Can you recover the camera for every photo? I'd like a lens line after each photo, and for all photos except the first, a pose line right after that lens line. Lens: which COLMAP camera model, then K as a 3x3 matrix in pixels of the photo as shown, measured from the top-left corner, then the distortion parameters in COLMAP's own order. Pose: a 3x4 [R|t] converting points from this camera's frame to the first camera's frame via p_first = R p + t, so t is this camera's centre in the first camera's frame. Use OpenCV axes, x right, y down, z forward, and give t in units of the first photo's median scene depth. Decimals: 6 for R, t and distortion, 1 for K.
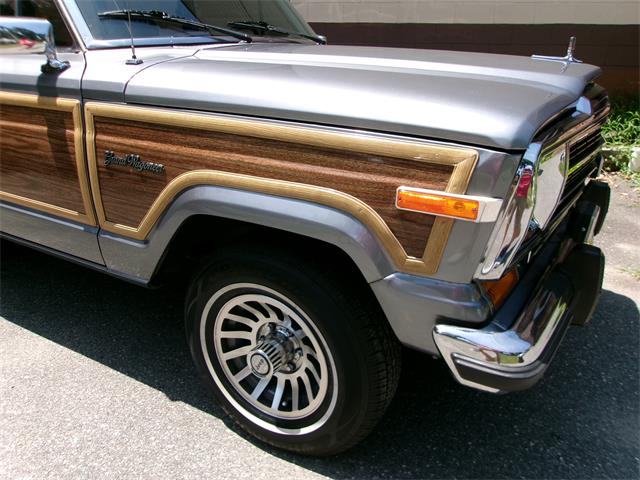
lens RADIAL K [[495.0, 0, 323.6], [0, 495.0, 229.5], [0, 0, 1]] dist [-0.005867, 0.004675]
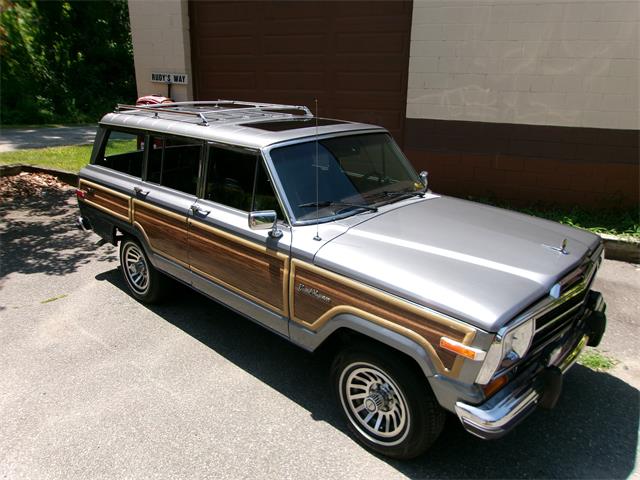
lens RADIAL K [[502.9, 0, 318.5], [0, 502.9, 227.3], [0, 0, 1]] dist [-0.007895, 0.004990]
pose [[0.973821, 0.069699, -0.216367, 0.047083], [-0.078462, 0.996398, -0.032169, -0.326558], [0.213345, 0.048303, 0.975782, -0.949780]]
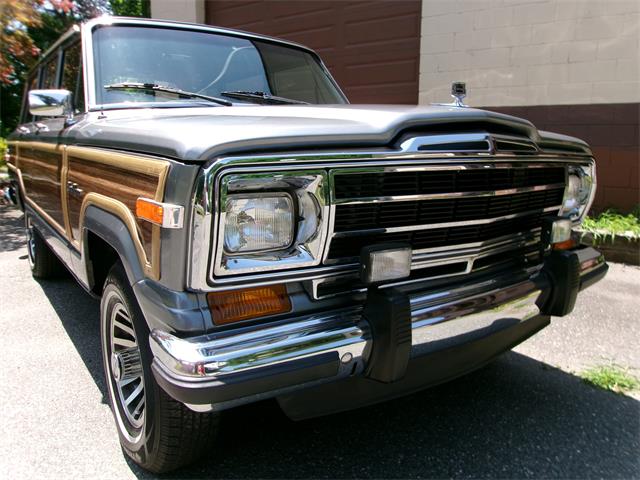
lens RADIAL K [[495.0, 0, 323.6], [0, 495.0, 229.5], [0, 0, 1]] dist [-0.005867, 0.004675]
pose [[0.911713, 0.064651, -0.405709, 0.706749], [-0.137783, 0.978463, -0.153706, 0.071326], [0.387034, 0.196036, 0.900985, 0.111063]]
